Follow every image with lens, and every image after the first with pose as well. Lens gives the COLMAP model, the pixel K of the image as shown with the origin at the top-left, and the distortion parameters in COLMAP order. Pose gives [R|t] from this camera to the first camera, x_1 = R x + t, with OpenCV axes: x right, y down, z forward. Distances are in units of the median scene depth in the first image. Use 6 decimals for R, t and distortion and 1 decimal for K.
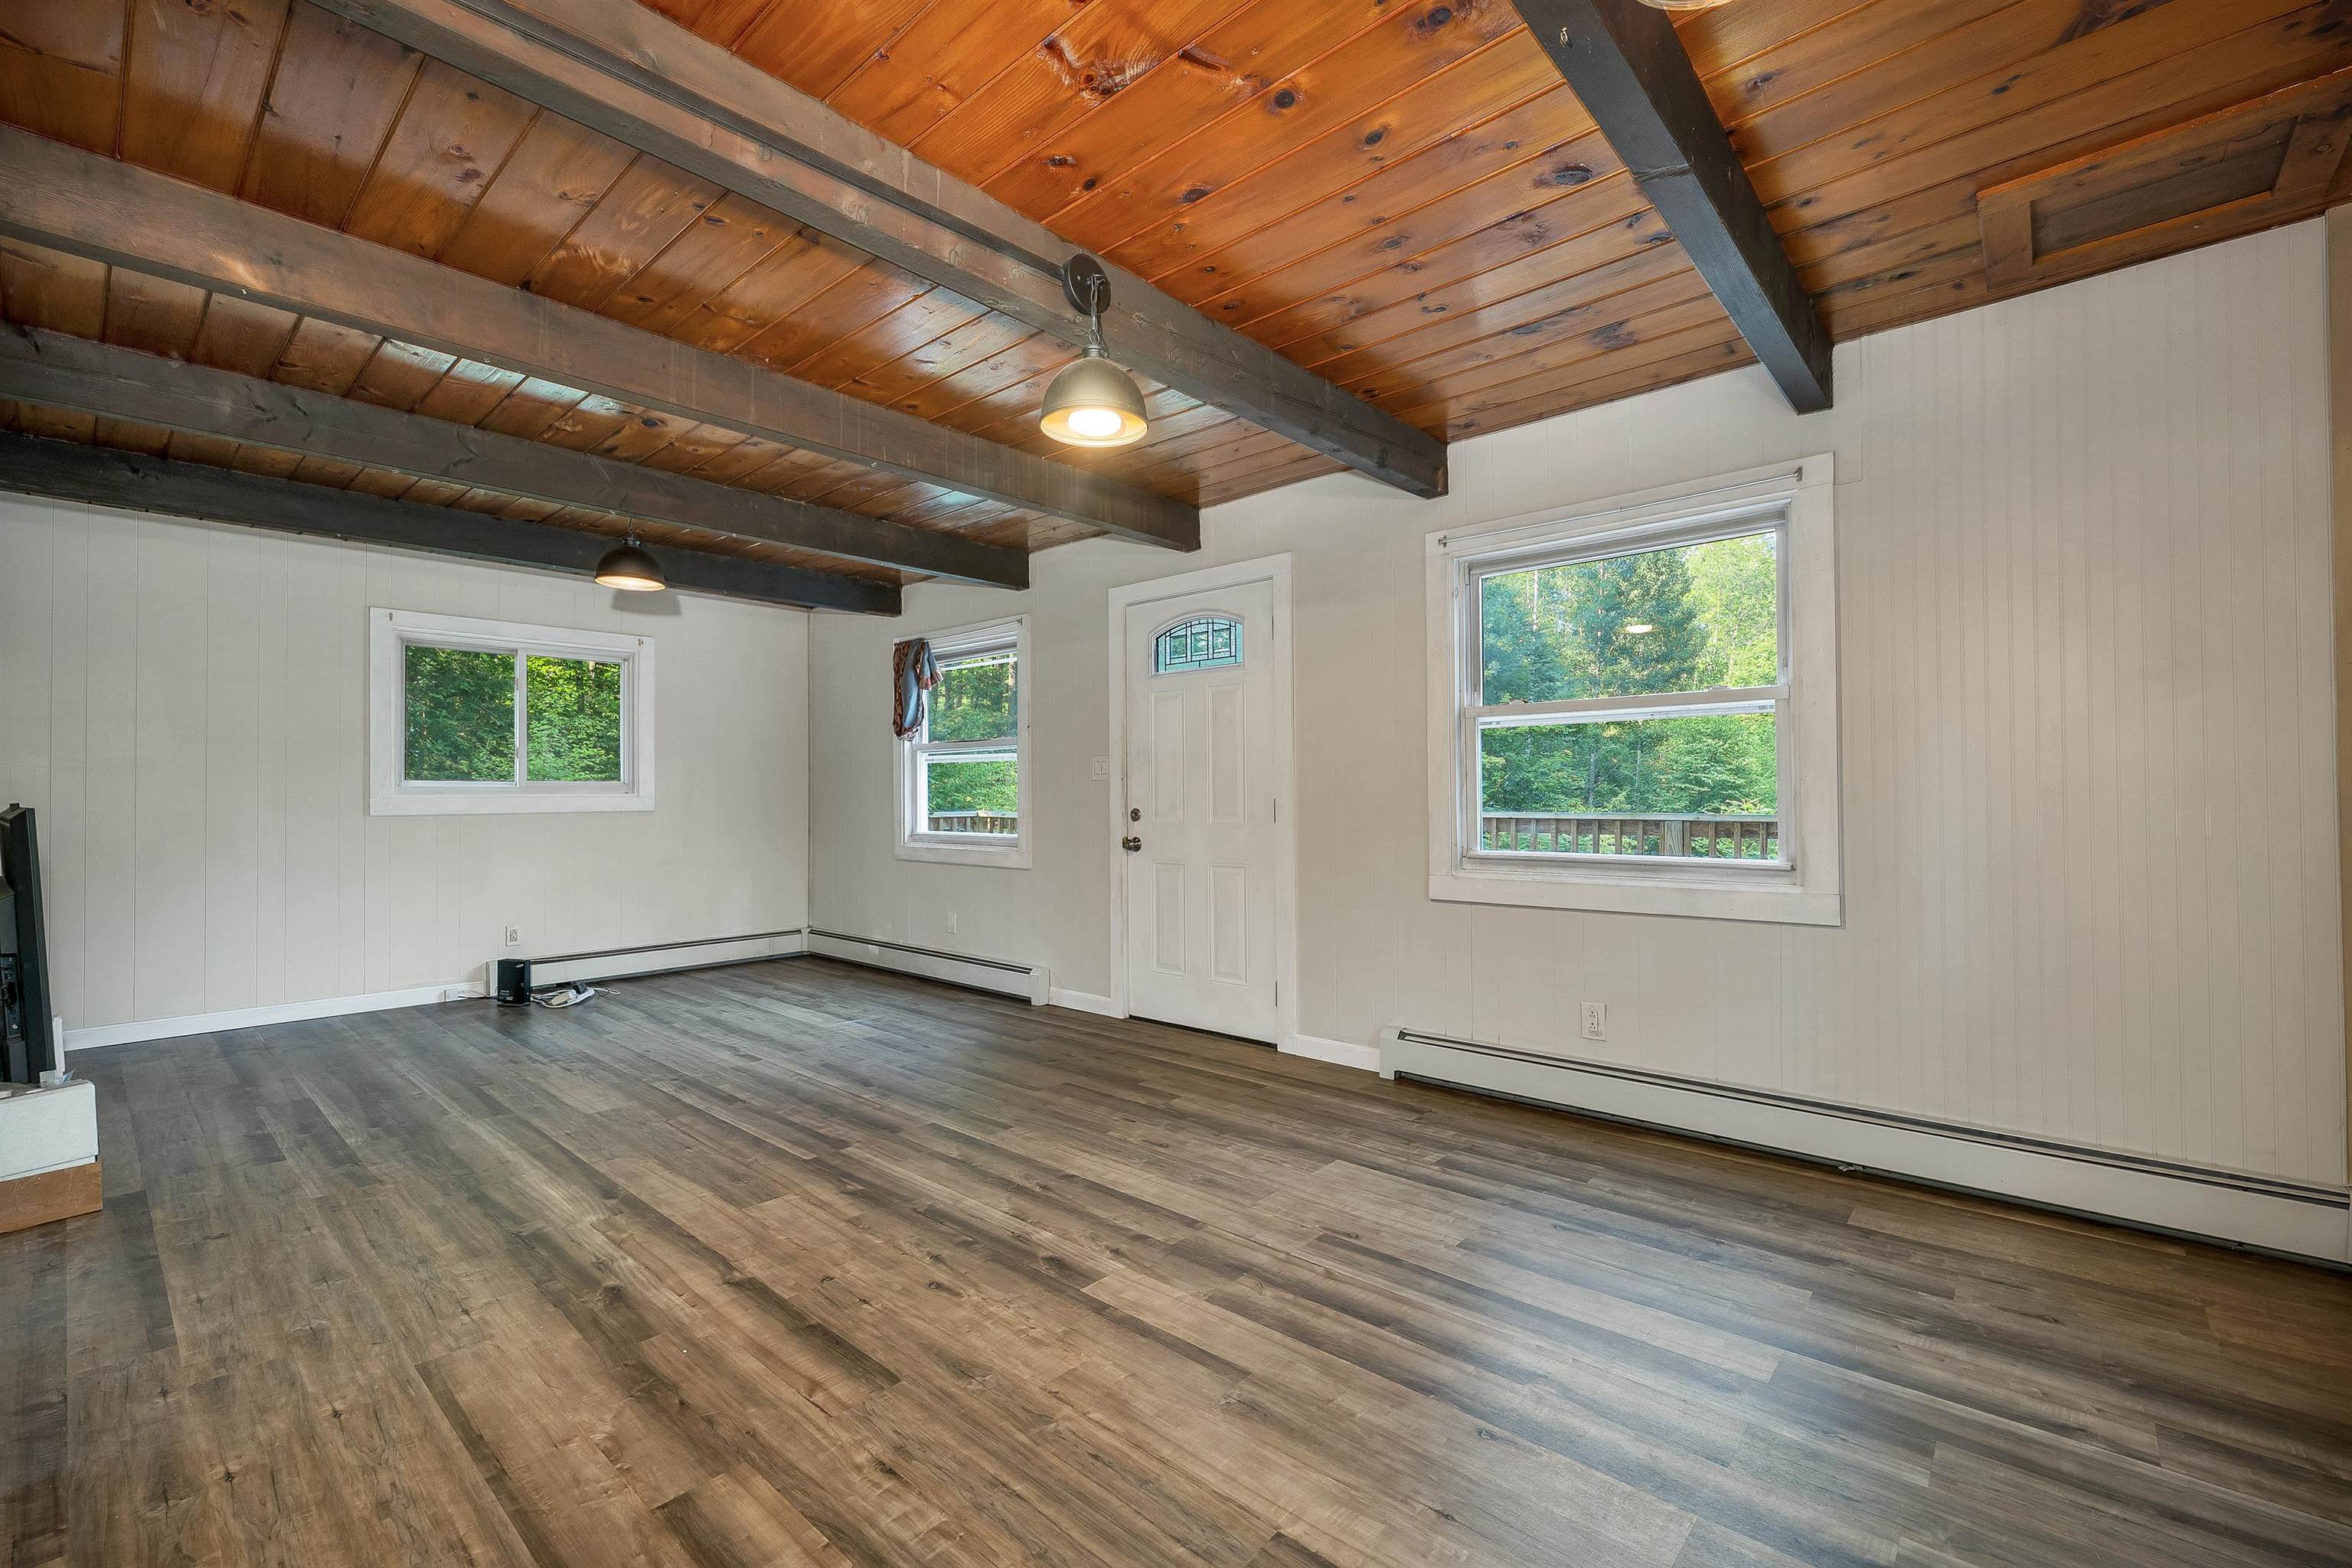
lens RADIAL K [[997.0, 0, 1175.2], [0, 997.0, 796.9], [0, 0, 1]] dist [0.000280, -0.000153]
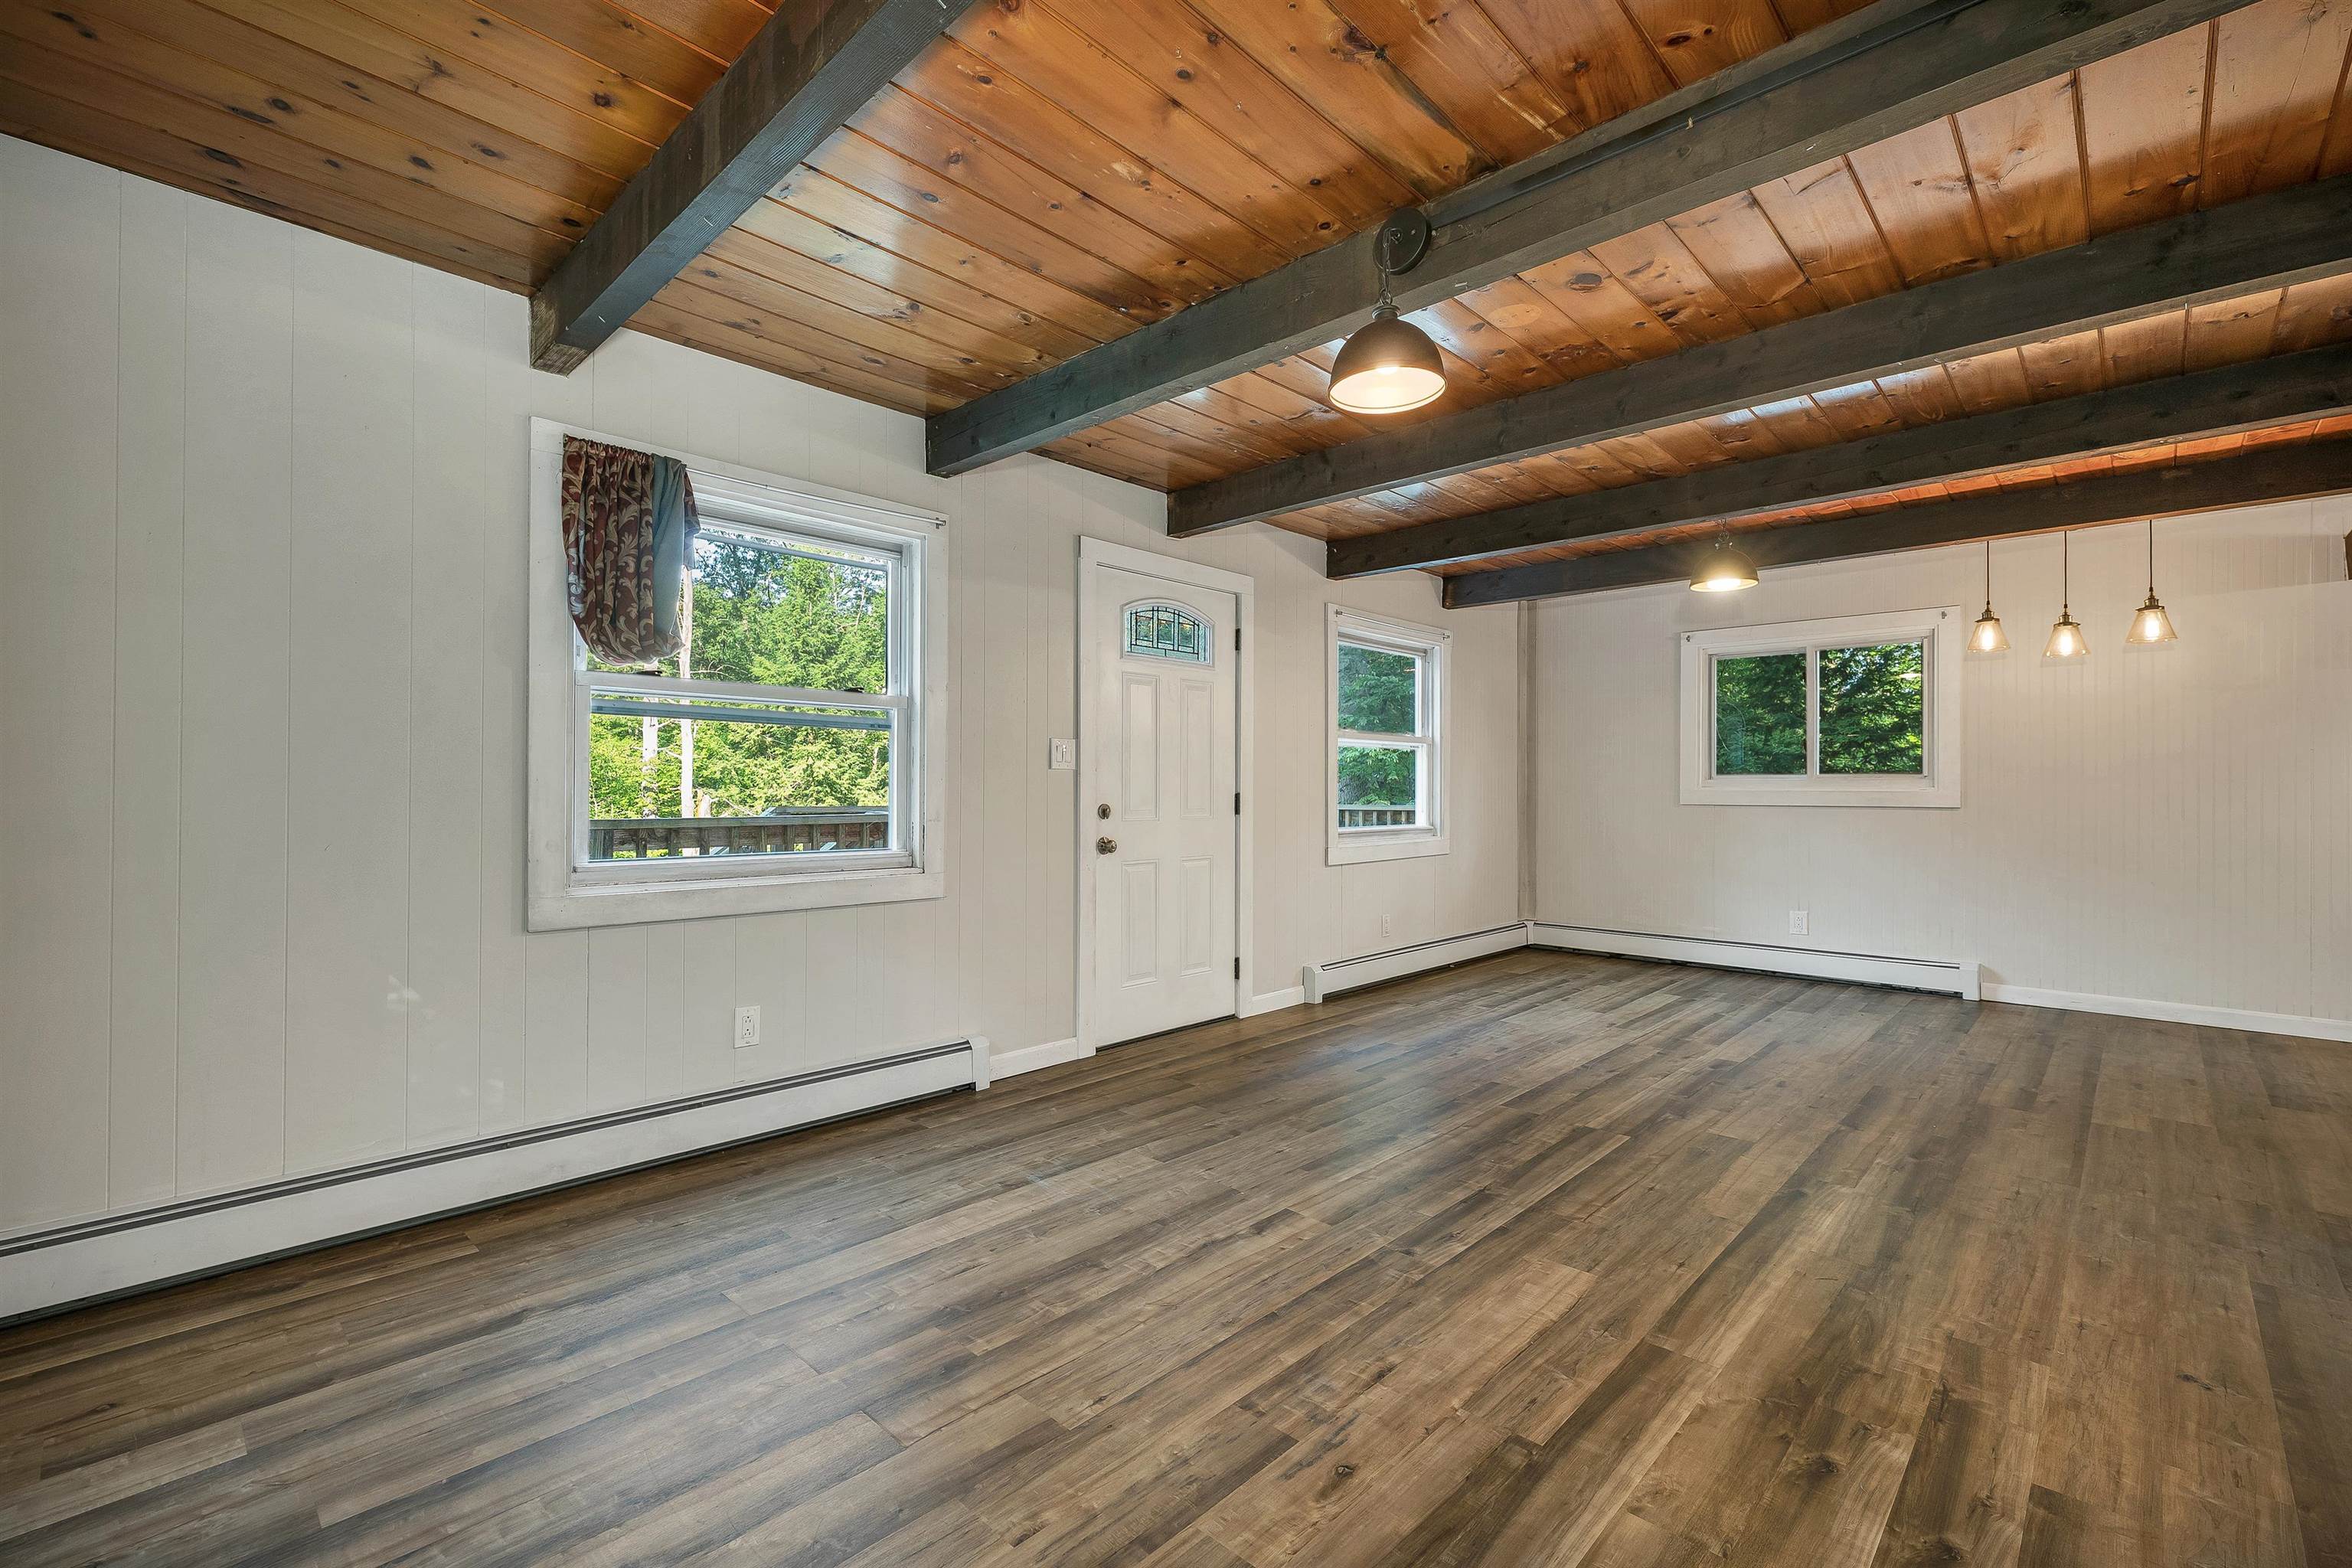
lens RADIAL K [[1016.4, 0, 1176.0], [0, 1016.4, 784.0], [0, 0, 1]] dist [0.001309, 0.000578]
pose [[0.029338, 0.010397, 0.999515, -1.424679], [-0.001453, 0.999945, -0.010358, 0.003997], [-0.999568, -0.001148, 0.029352, 1.415816]]
